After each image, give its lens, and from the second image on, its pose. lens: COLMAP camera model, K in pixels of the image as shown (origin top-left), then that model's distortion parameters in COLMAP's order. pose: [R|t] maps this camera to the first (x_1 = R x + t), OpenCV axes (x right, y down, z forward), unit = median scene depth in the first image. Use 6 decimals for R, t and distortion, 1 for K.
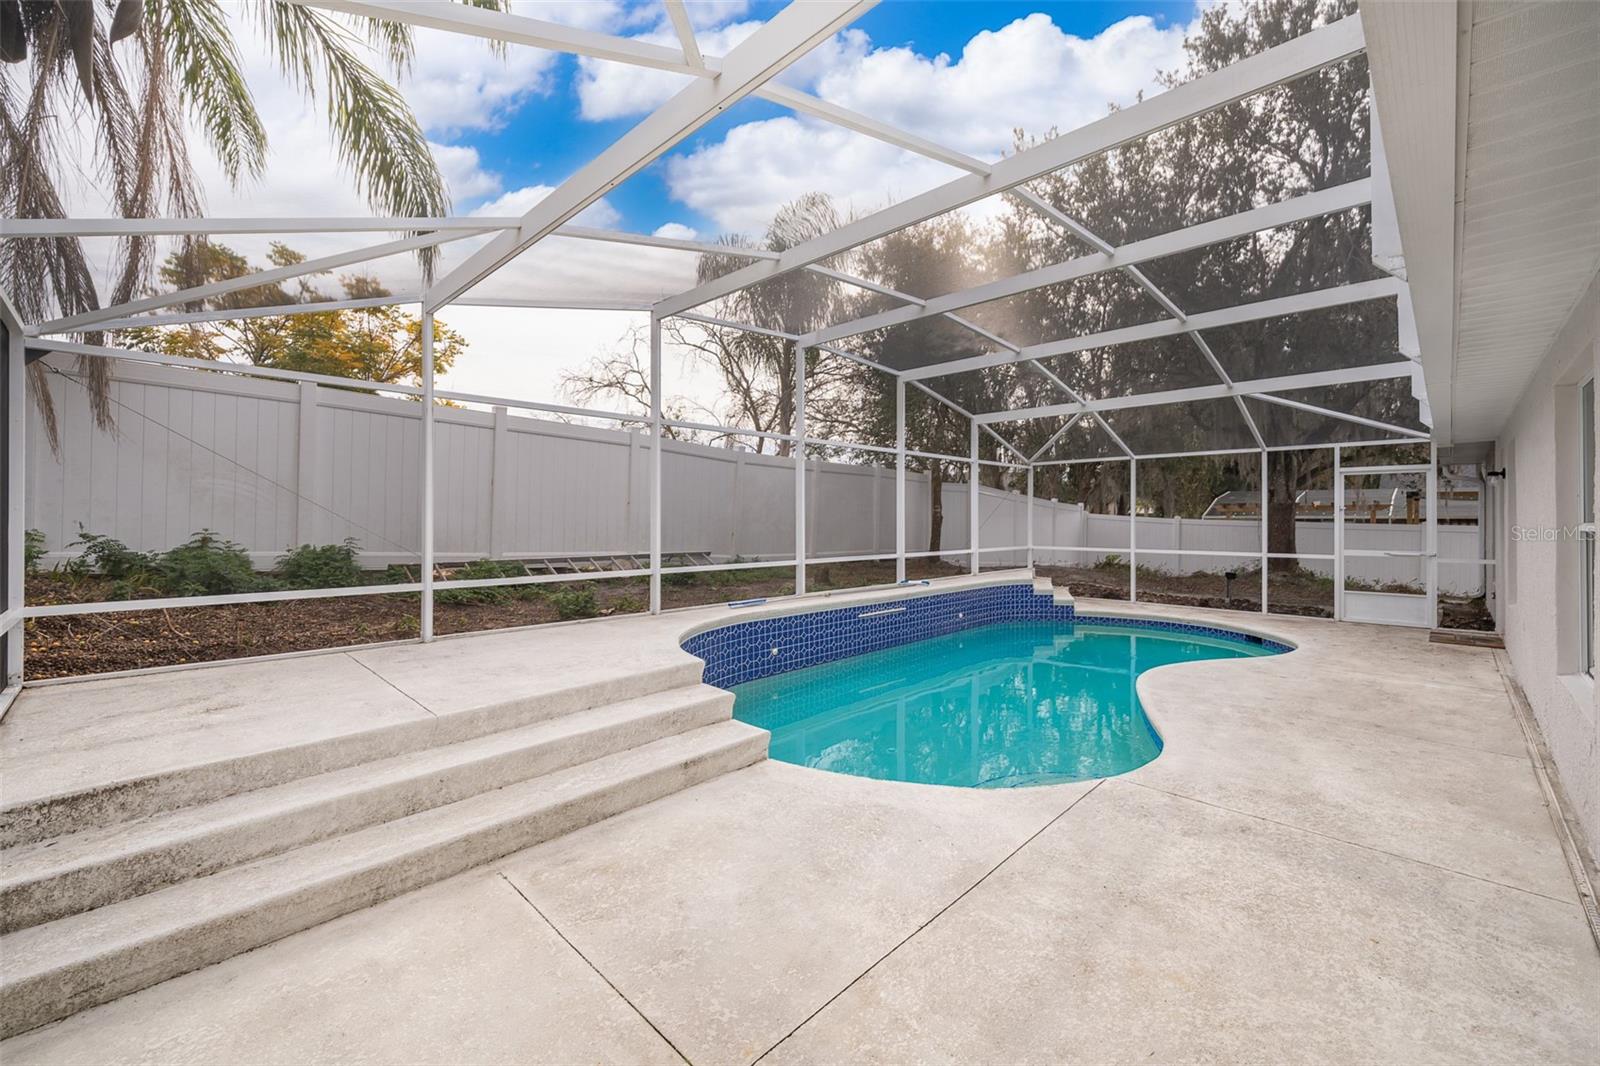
lens RADIAL K [[659.6, 0, 793.7], [0, 659.6, 526.4], [0, 0, 1]] dist [0.001208, 0.000357]
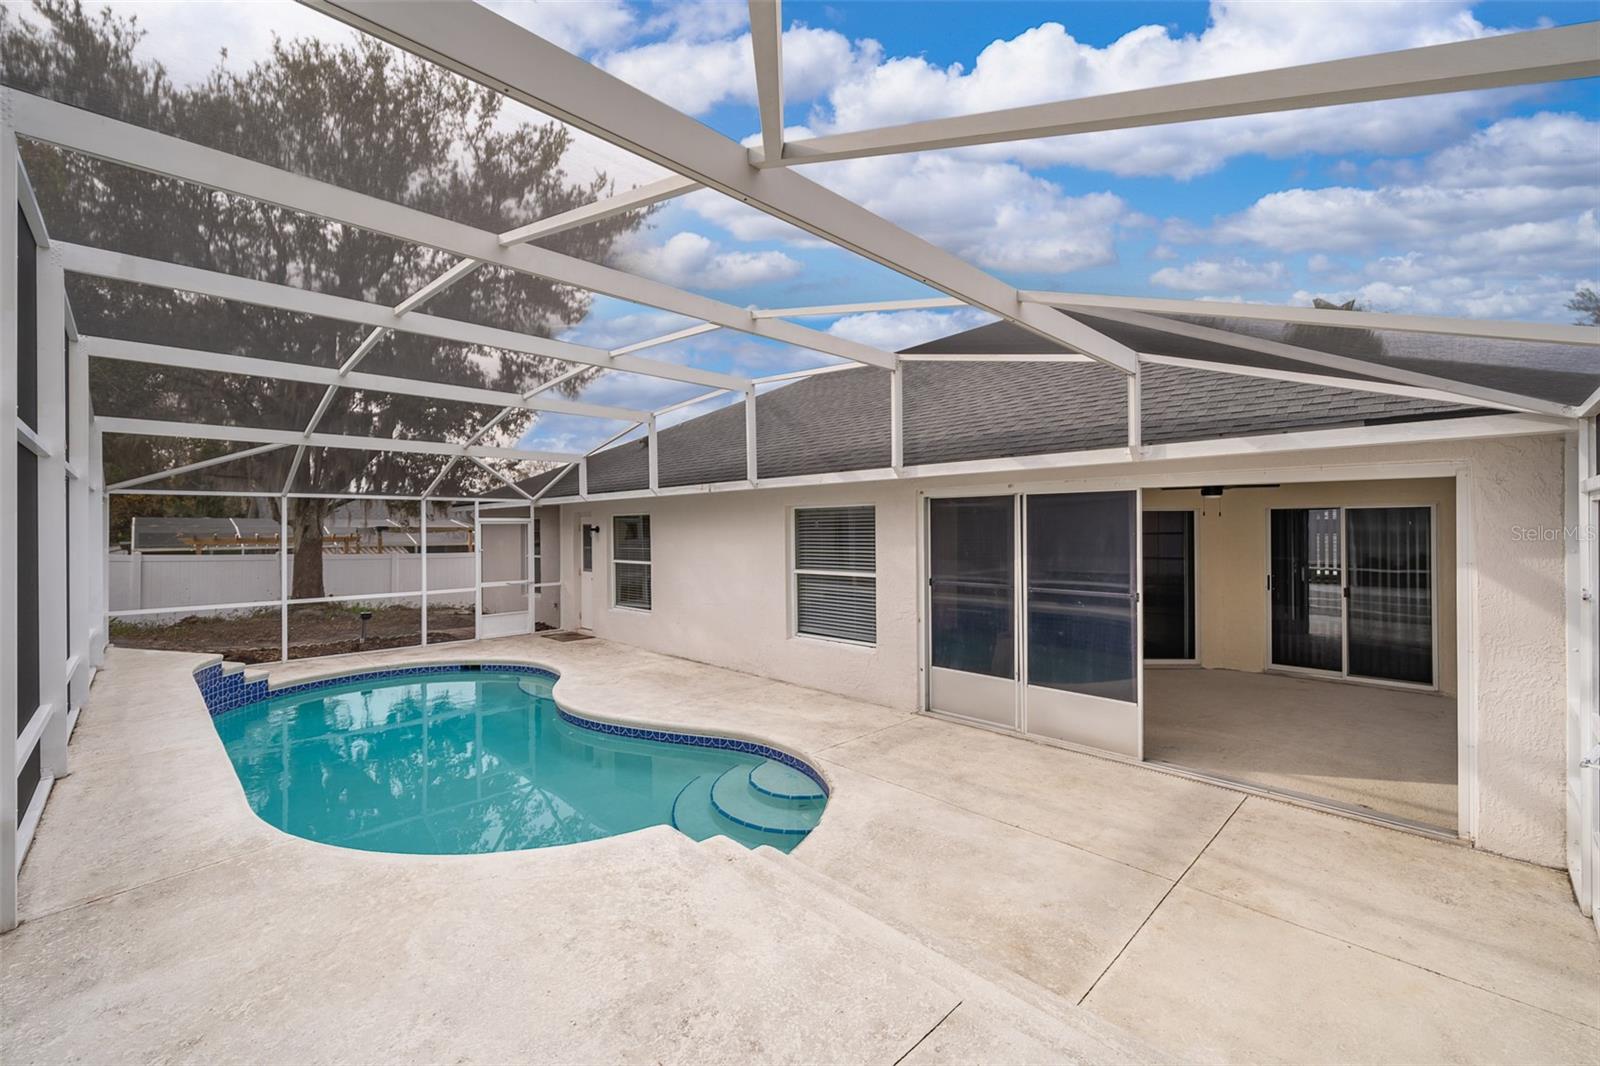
lens RADIAL K [[648.7, 0, 803.8], [0, 648.7, 516.8], [0, 0, 1]] dist [-0.001404, 0.000066]
pose [[0.000751, 0.019040, 0.999818, -0.796425], [0.018426, 0.999649, -0.019051, -0.109298], [-0.999830, 0.018437, 0.000400, 0.778597]]
